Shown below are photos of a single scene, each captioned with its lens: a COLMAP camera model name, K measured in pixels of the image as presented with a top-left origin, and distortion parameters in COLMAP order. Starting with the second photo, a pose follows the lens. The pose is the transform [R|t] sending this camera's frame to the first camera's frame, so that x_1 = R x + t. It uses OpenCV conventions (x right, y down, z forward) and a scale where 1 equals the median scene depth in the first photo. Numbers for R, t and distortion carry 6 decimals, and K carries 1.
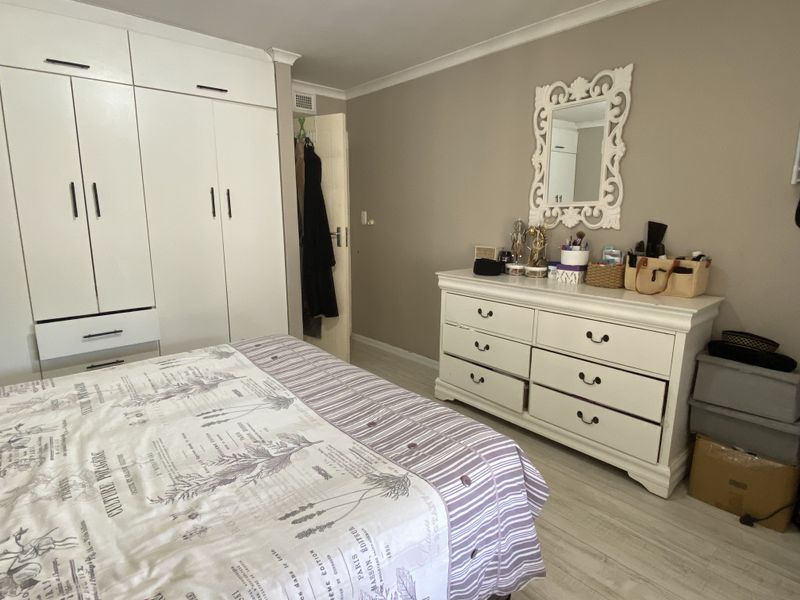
lens RADIAL K [[438.2, 0, 400.0], [0, 438.2, 300.0], [0, 0, 1]] dist [0.068469, -0.069115]
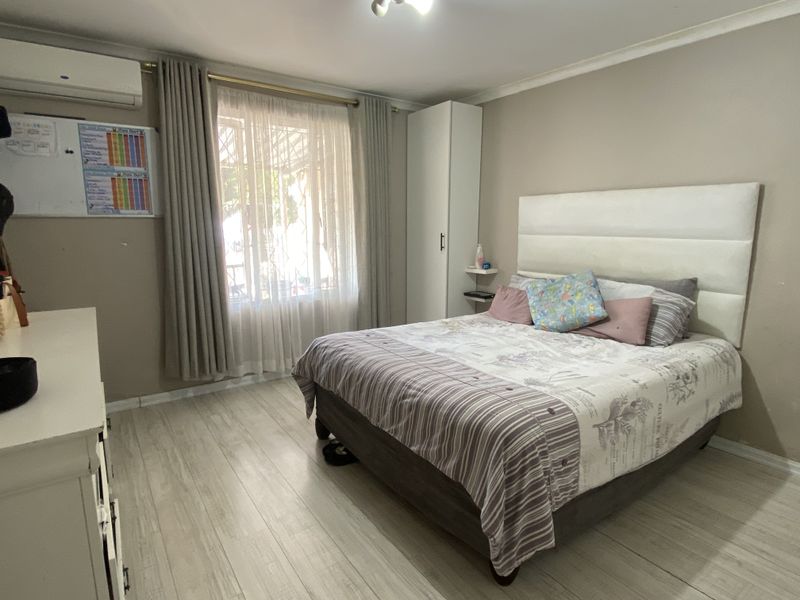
lens RADIAL K [[438.2, 0, 400.0], [0, 438.2, 300.0], [0, 0, 1]] dist [0.068469, -0.069115]
pose [[-0.994465, -0.026851, 0.101575, -0.268218], [0.012124, 0.931003, 0.364809, -0.469661], [-0.104362, 0.364022, -0.925525, 2.297845]]
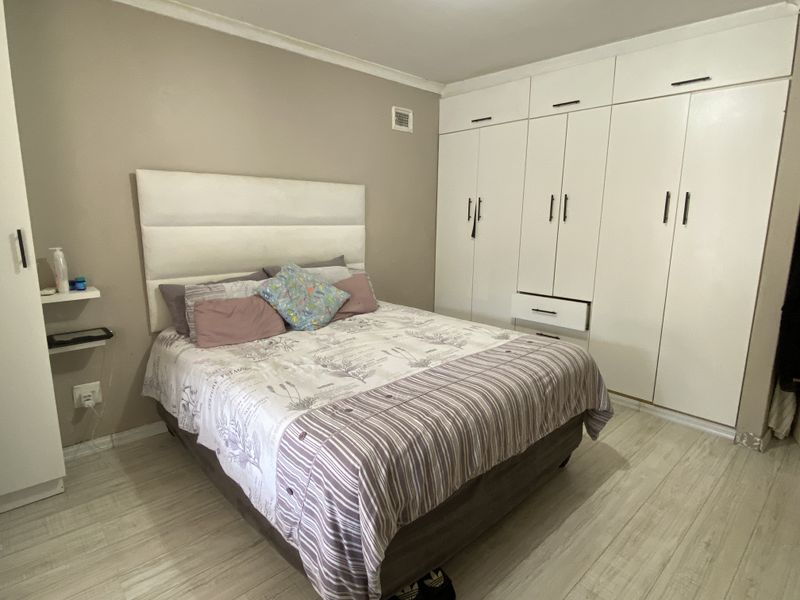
lens RADIAL K [[438.2, 0, 400.0], [0, 438.2, 300.0], [0, 0, 1]] dist [0.068469, -0.069115]
pose [[0.025529, 0.191313, -0.981197, 0.928295], [-0.207657, 0.961122, 0.181996, -0.164408], [0.977869, 0.199106, 0.064263, 0.808373]]
